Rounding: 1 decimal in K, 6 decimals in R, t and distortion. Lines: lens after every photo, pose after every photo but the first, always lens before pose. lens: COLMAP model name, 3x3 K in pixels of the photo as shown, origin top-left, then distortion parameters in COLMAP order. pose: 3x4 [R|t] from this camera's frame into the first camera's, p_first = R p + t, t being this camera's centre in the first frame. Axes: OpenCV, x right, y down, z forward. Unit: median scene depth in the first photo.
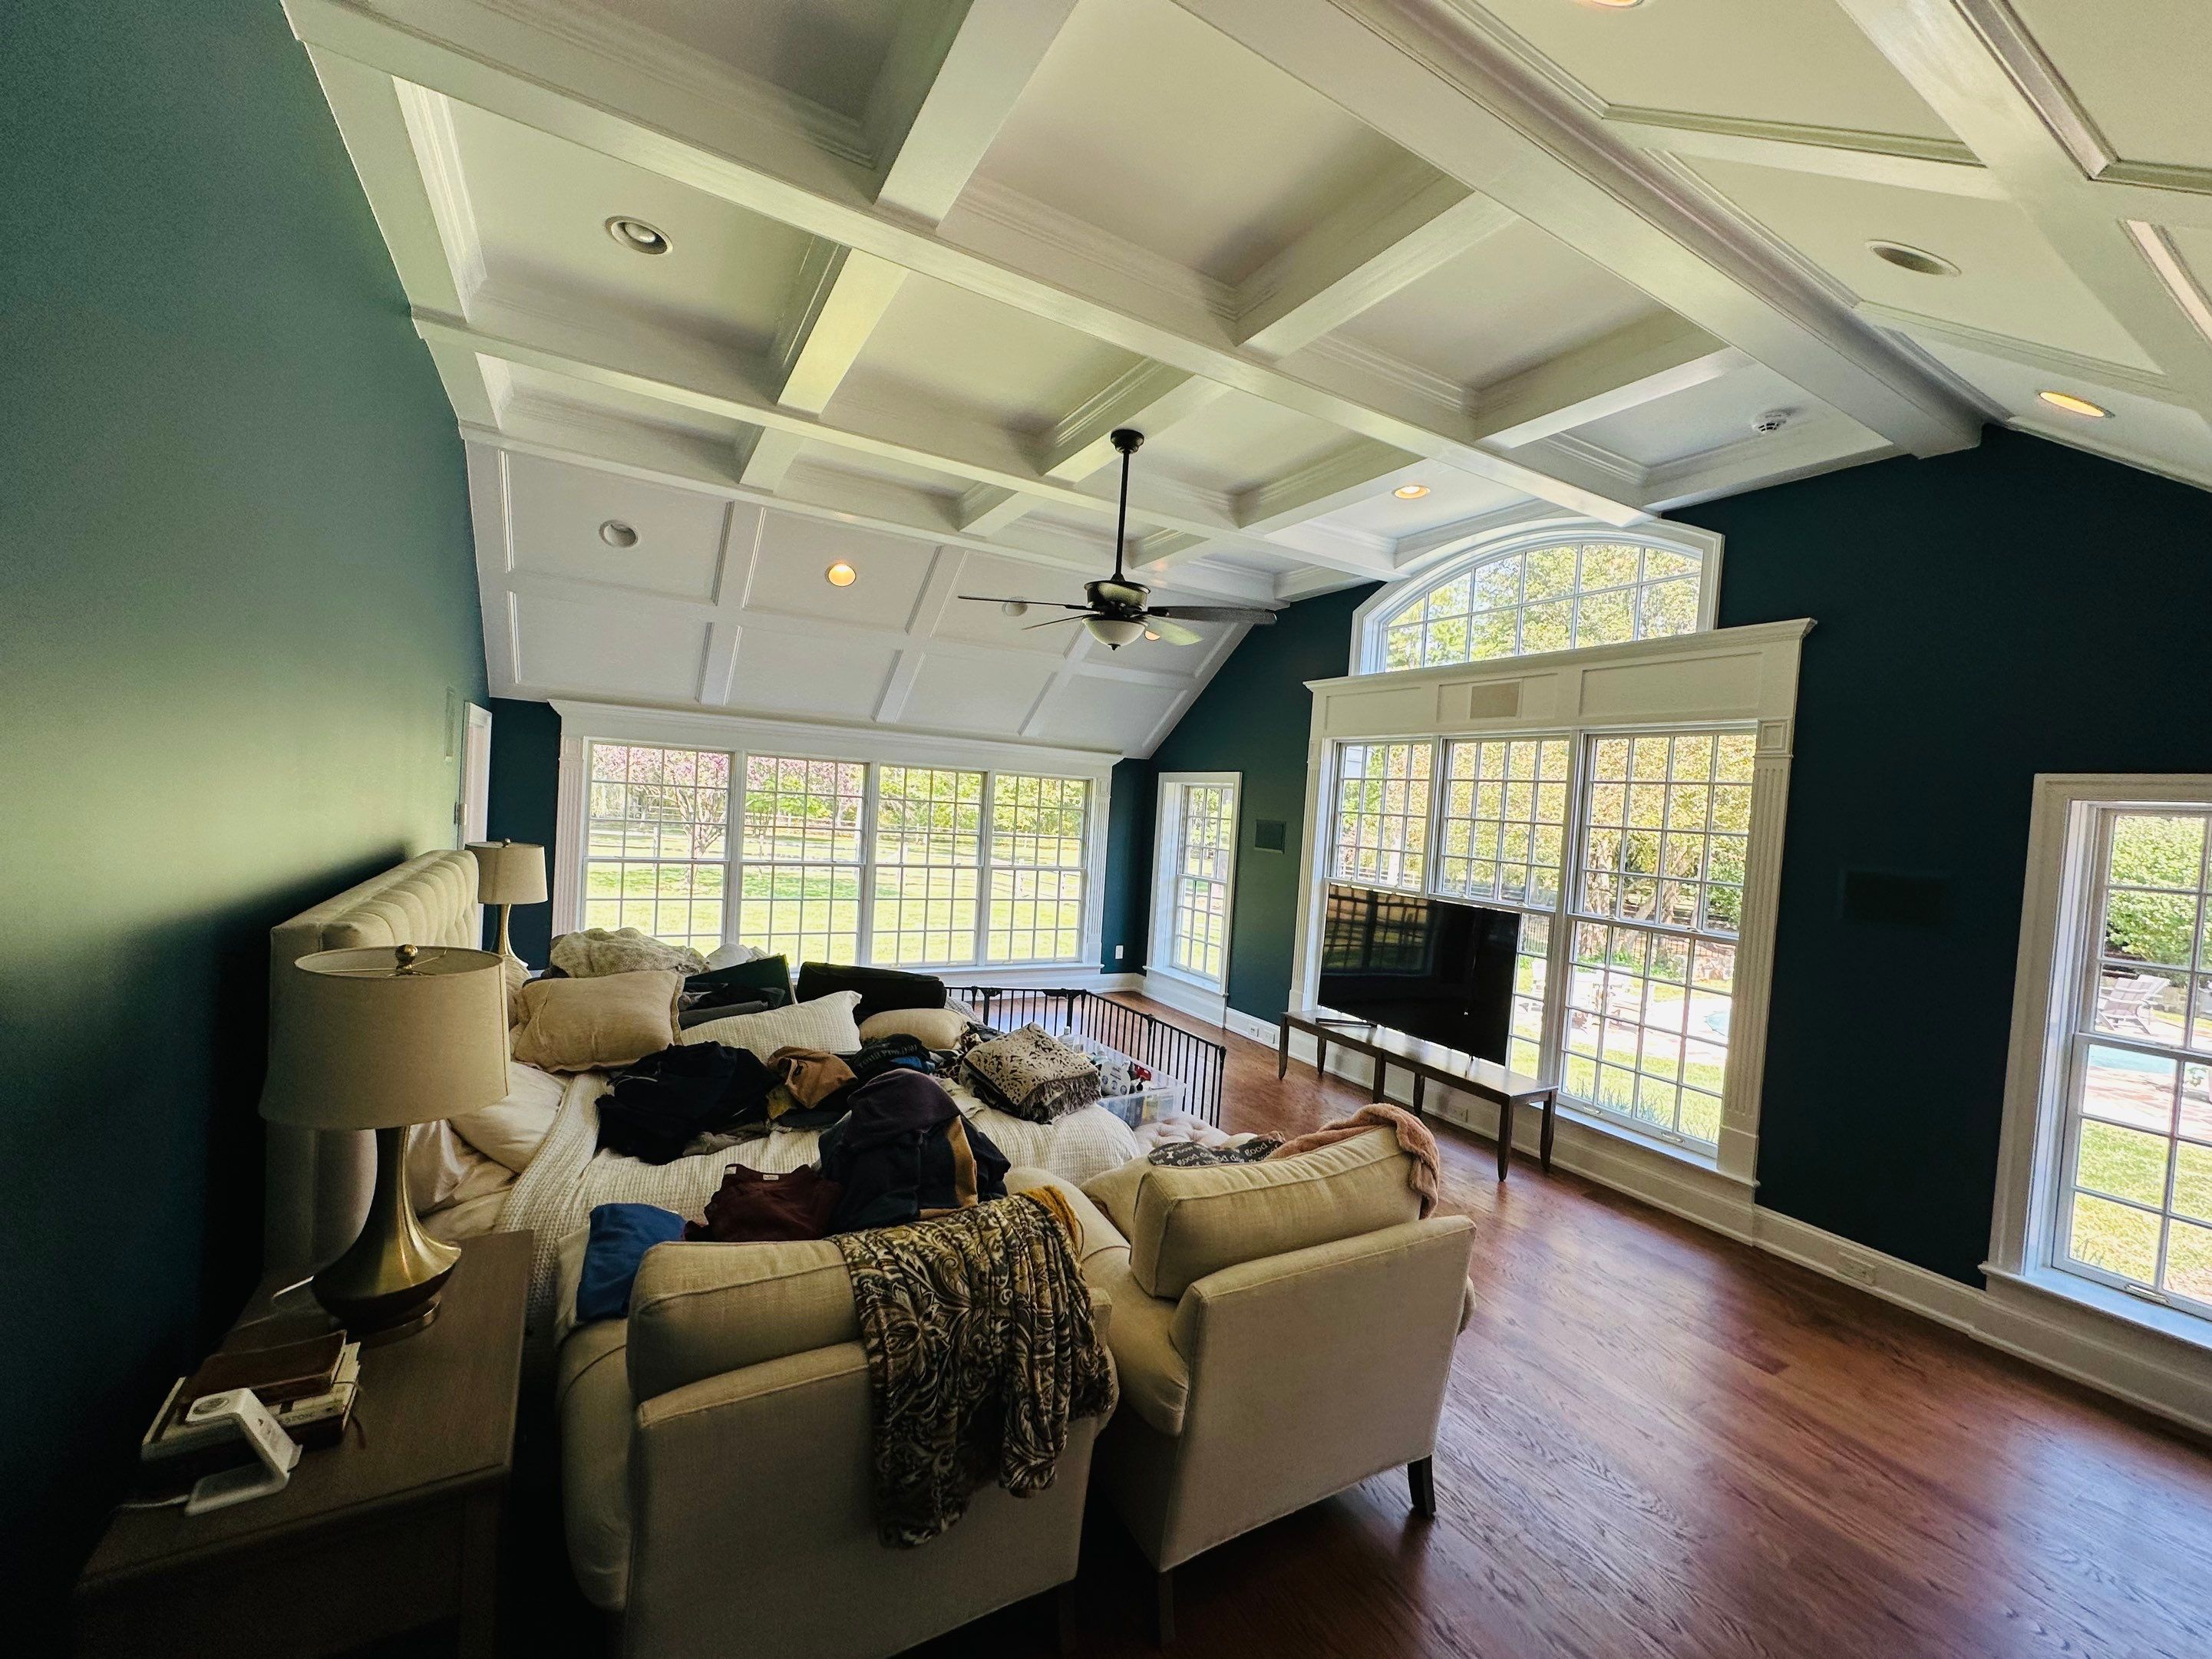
lens RADIAL K [[881.0, 0, 1102.7], [0, 881.0, 832.1], [0, 0, 1]] dist [0.000300, 0.000442]
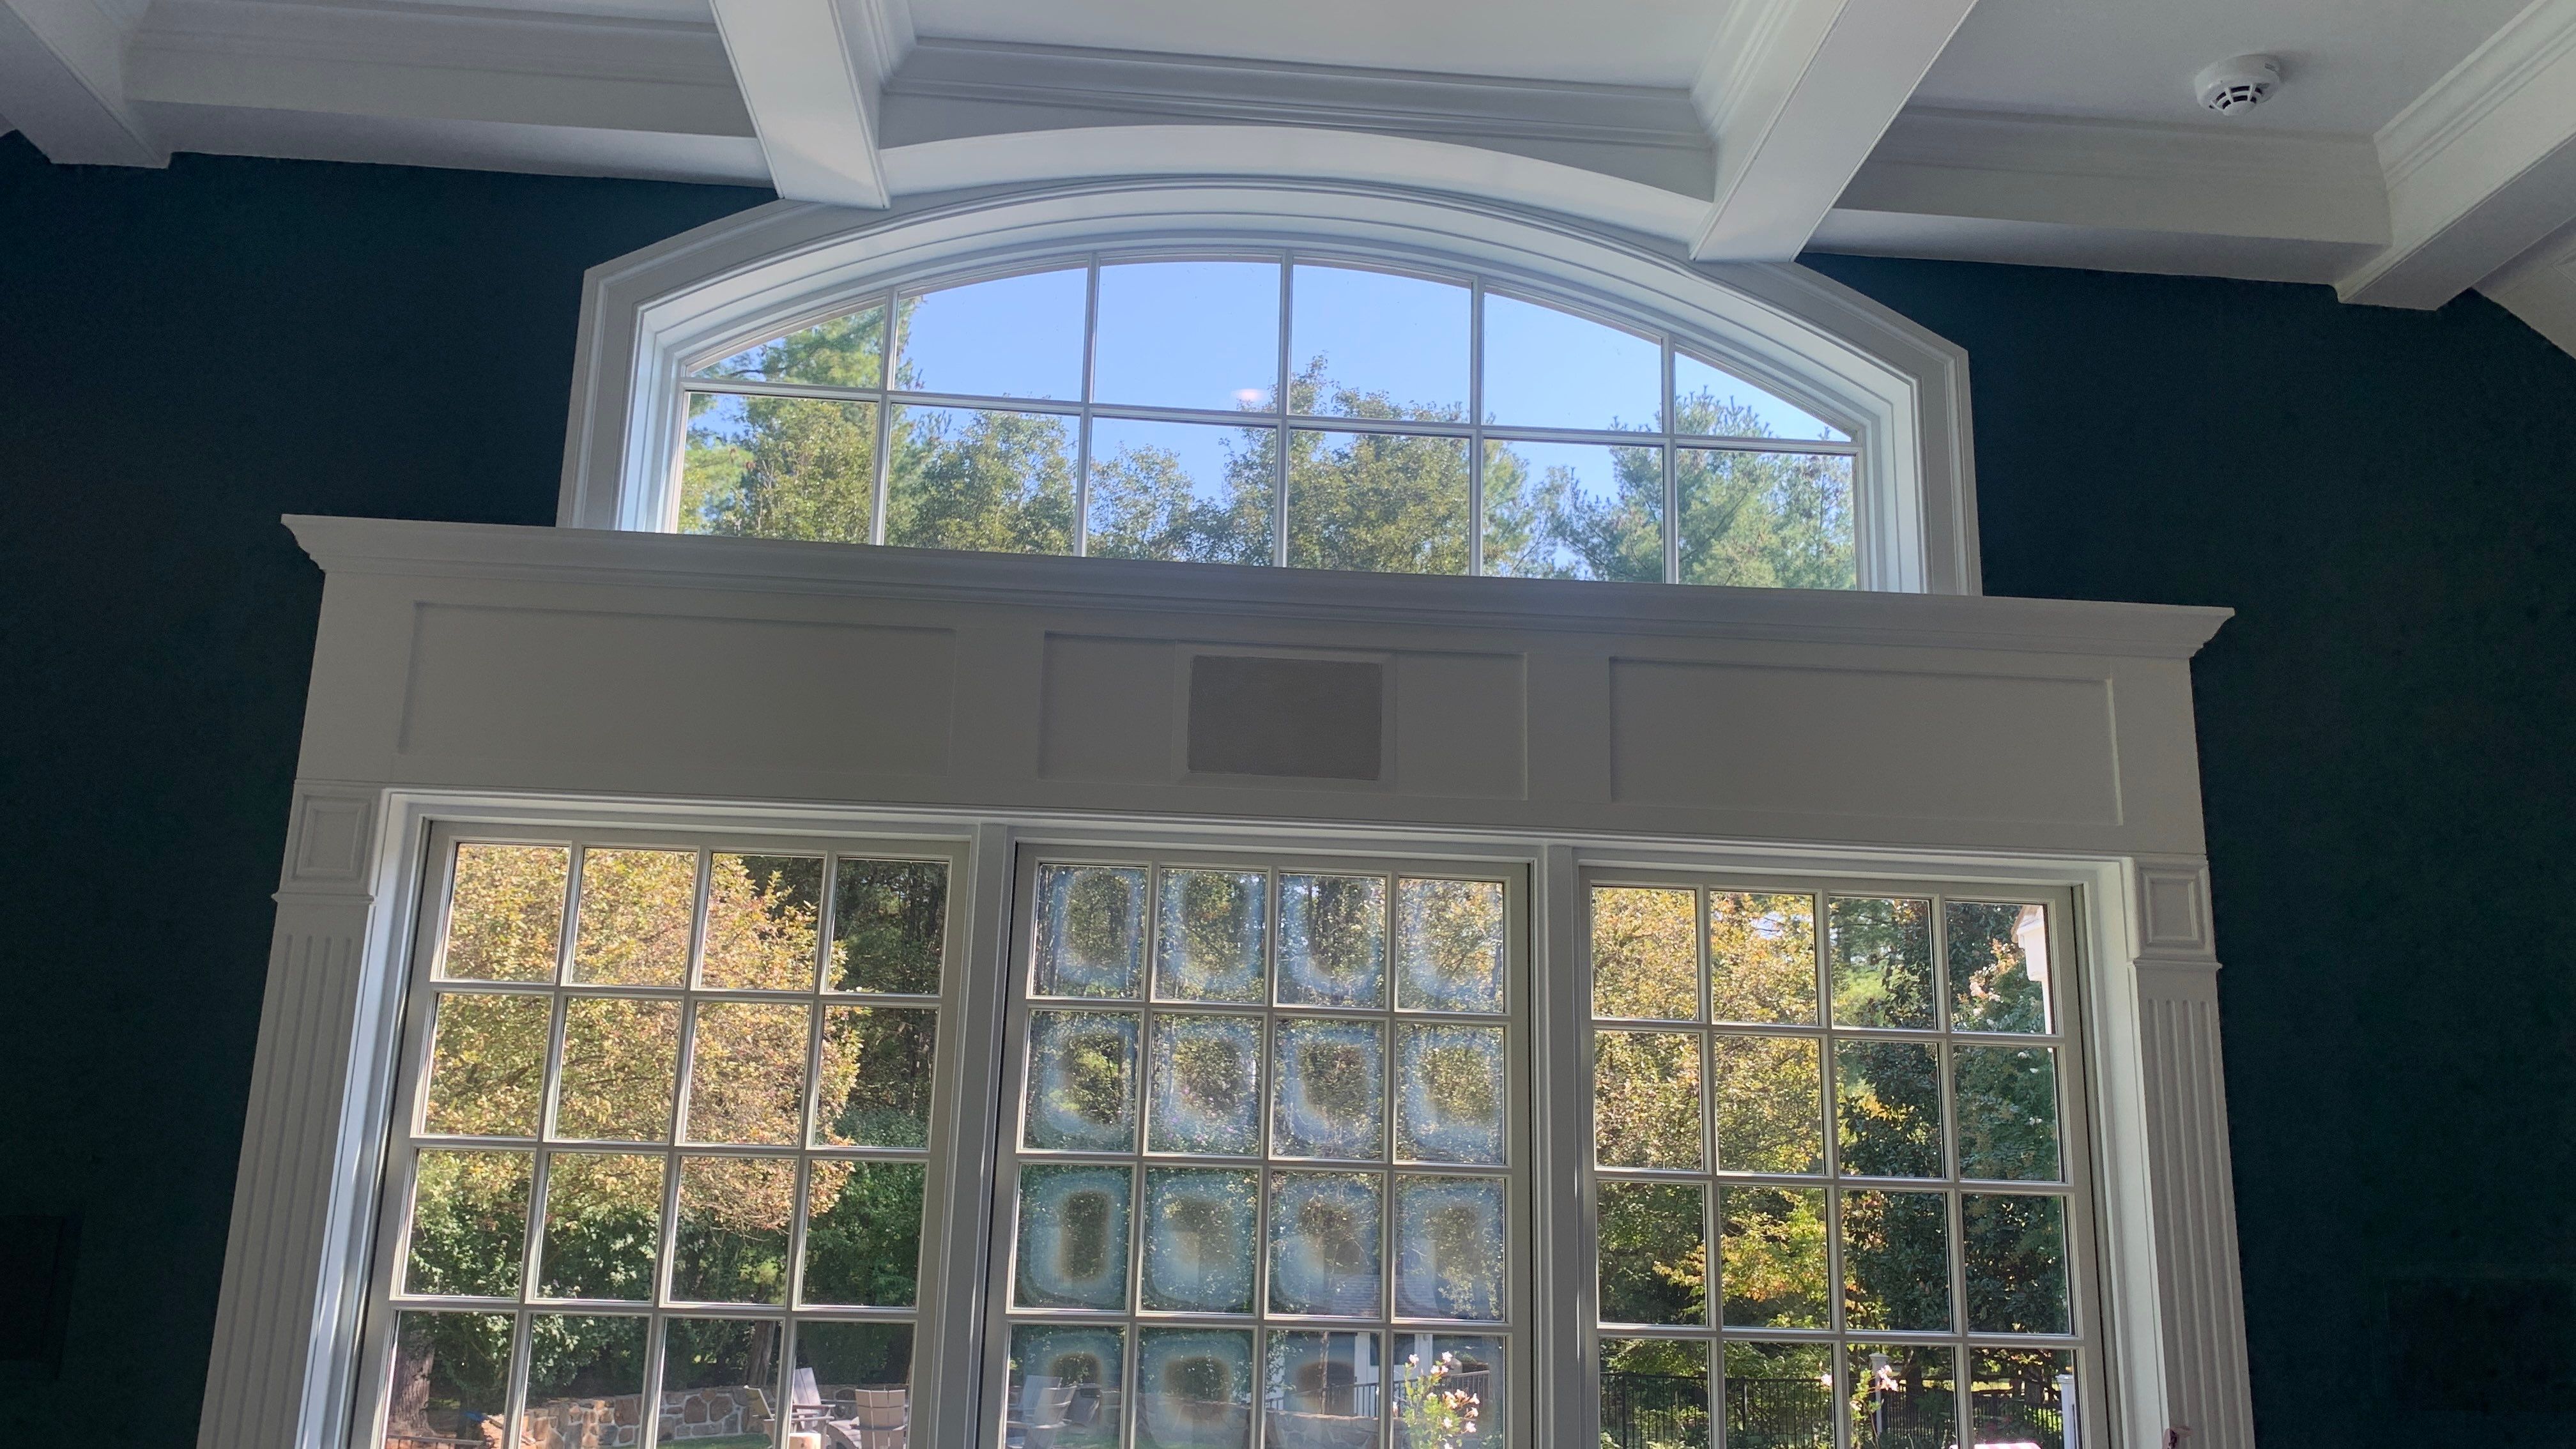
lens RADIAL K [[1980.3, 0, 1302.5], [0, 1980.3, 728.4], [0, 0, 1]] dist [0.017537, -0.001646]
pose [[0.423840, 0.152994, 0.892722, -0.094942], [0.031851, 0.982503, -0.183503, -0.030544], [-0.905177, 0.106210, 0.411551, 0.678682]]
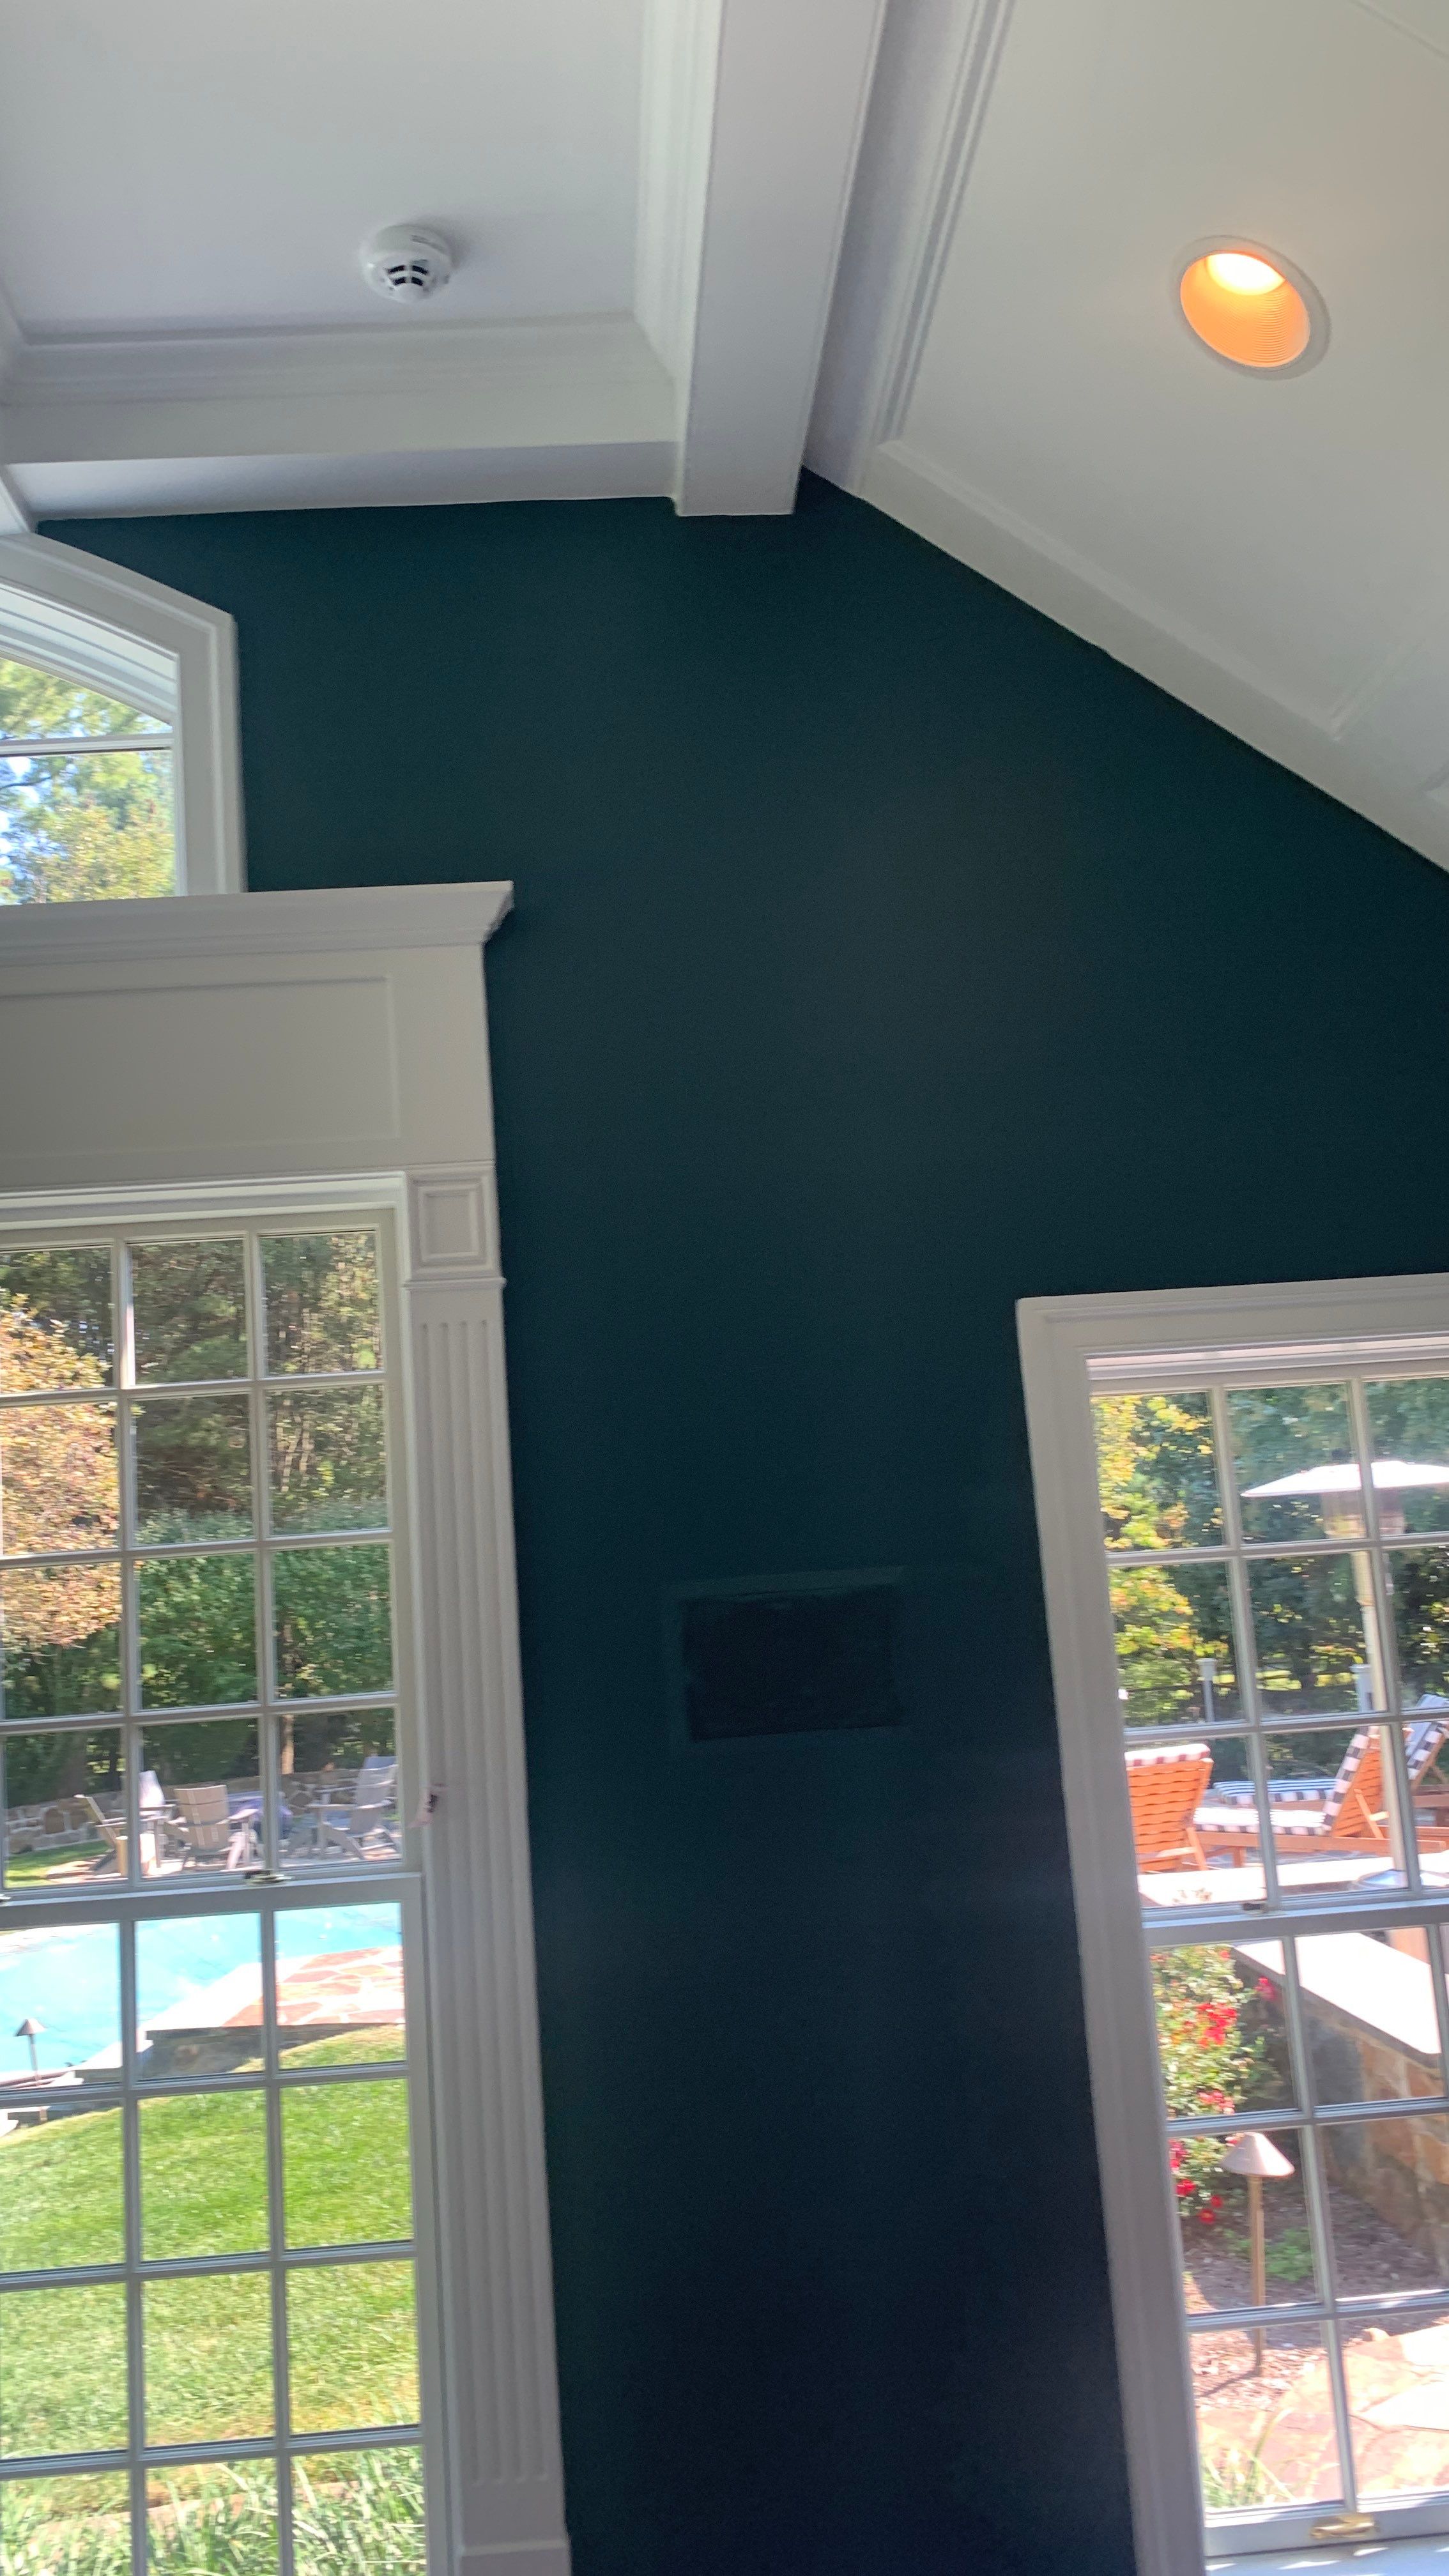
lens RADIAL K [[1980.3, 0, 784.1], [0, 1980.3, 1269.2], [0, 0, 1]] dist [0.017537, -0.001646]
pose [[0.445471, 0.029251, 0.894818, 0.107723], [0.124680, 0.987700, -0.094358, -0.005444], [-0.886572, 0.153600, 0.436345, 0.394454]]
